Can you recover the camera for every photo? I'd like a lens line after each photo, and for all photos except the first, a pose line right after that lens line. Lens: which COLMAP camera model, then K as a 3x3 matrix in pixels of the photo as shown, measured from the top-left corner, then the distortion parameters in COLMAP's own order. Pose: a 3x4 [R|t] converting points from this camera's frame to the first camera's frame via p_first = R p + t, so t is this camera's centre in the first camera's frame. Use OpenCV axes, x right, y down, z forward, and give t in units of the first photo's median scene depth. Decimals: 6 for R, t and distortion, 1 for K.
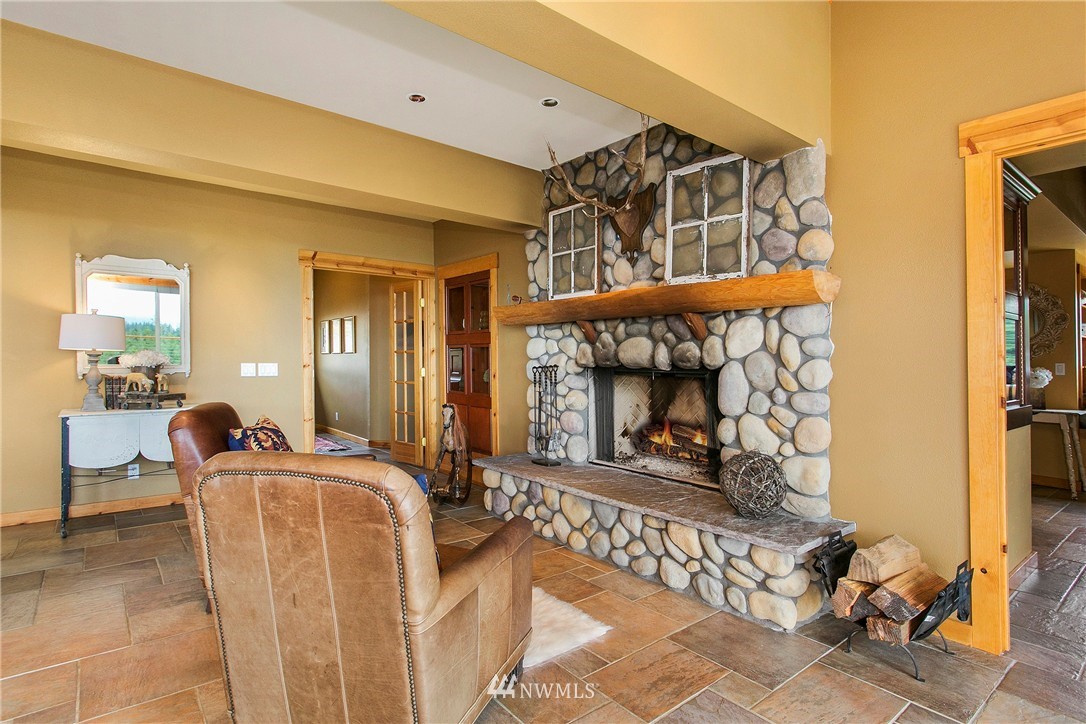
lens RADIAL K [[545.1, 0, 574.4], [0, 545.1, 346.0], [0, 0, 1]] dist [0.002932, 0.000287]
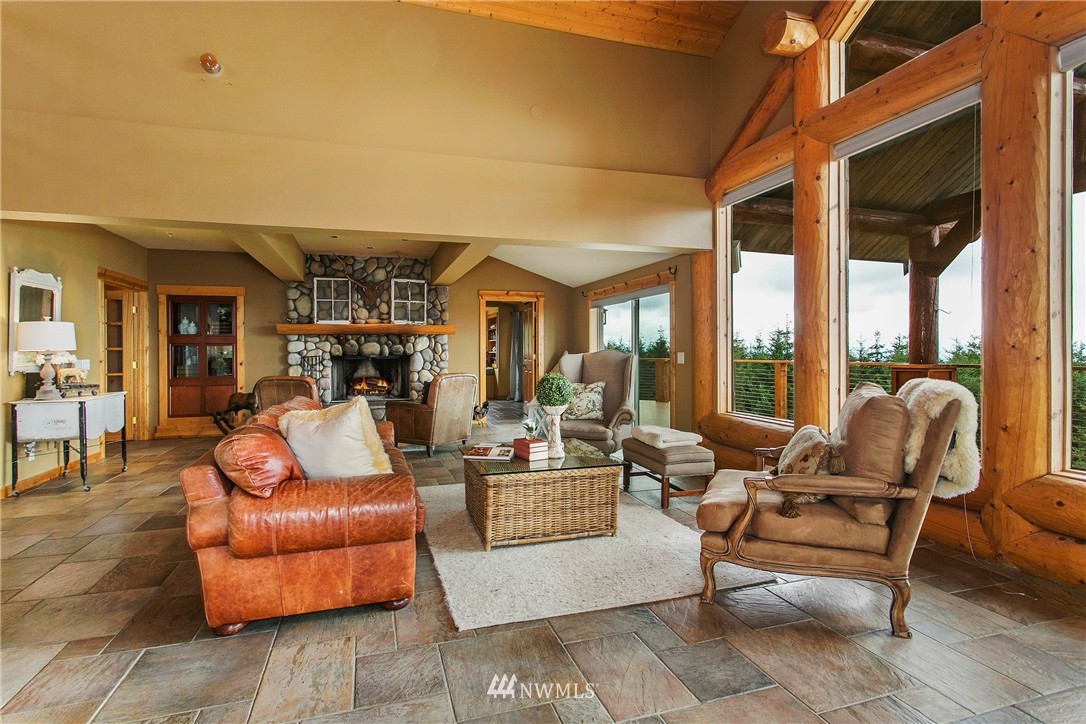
lens RADIAL K [[536.5, 0, 544.2], [0, 536.5, 349.2], [0, 0, 1]] dist [0.004163, 0.000575]
pose [[0.378263, -0.003093, 0.925693, -2.007341], [-0.012071, 0.999893, 0.008273, -0.017687], [-0.925619, -0.014304, 0.378185, -0.662540]]
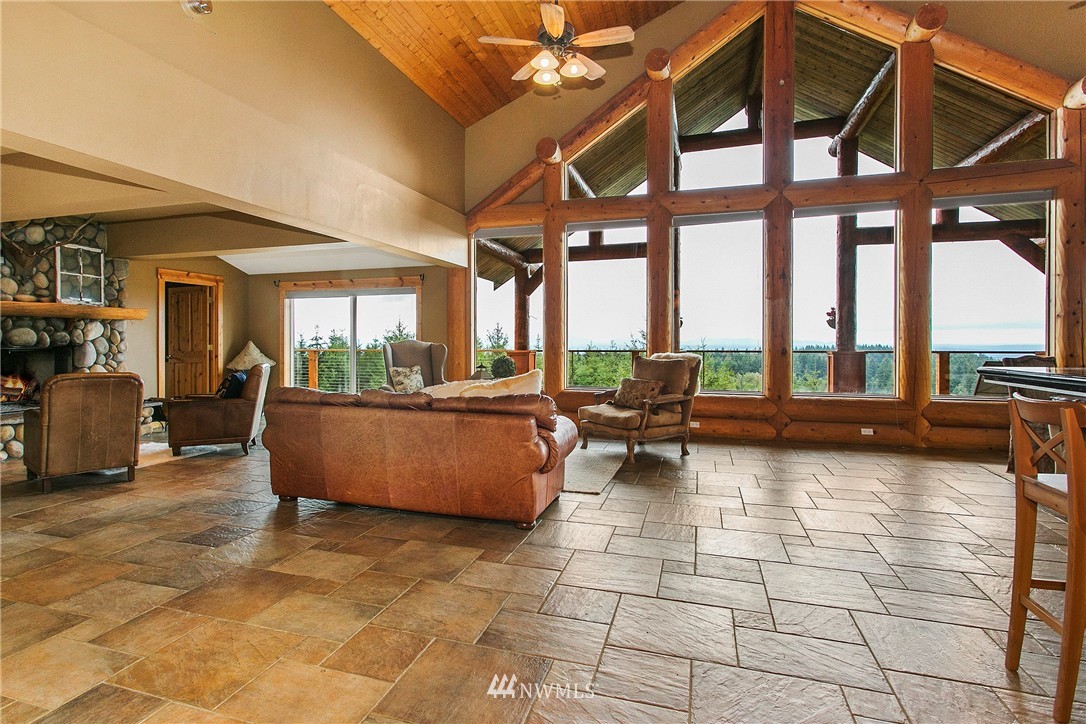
lens RADIAL K [[549.4, 0, 526.7], [0, 549.4, 350.2], [0, 0, 1]] dist [0.003088, 0.000336]
pose [[-0.534211, -0.017982, 0.845160, -2.449477], [-0.017906, 0.999790, 0.009954, 0.008532], [-0.845161, -0.009816, -0.534421, 0.674331]]
